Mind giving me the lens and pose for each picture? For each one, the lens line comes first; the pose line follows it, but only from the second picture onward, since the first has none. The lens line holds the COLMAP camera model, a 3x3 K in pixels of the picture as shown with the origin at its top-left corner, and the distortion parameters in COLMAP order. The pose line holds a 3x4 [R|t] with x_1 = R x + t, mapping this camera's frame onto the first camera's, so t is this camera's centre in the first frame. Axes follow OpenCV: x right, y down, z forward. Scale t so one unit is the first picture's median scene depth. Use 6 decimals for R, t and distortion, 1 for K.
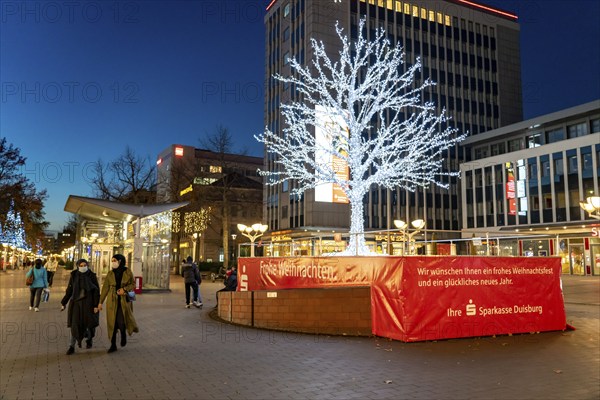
lens RADIAL K [[520.8, 0, 300.0], [0, 520.8, 200.0], [0, 0, 1]] dist [-0.007641, -0.002549]
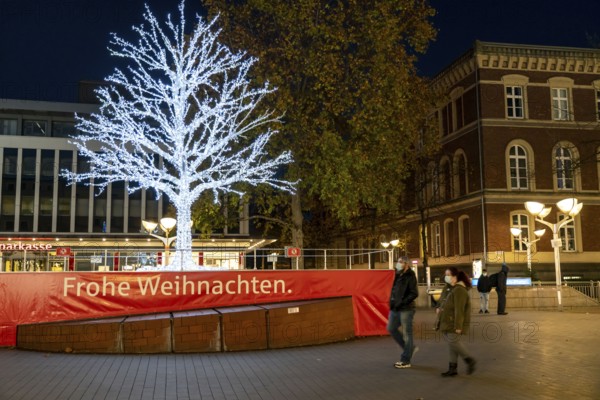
lens RADIAL K [[642.5, 0, 300.0], [0, 642.5, 200.0], [0, 0, 1]] dist [-0.006592, -0.004117]
pose [[0.267522, 0.099192, 0.958432, -0.909567], [-0.102569, 0.991967, -0.074033, 0.049147], [-0.958077, -0.078500, 0.275547, 0.506448]]
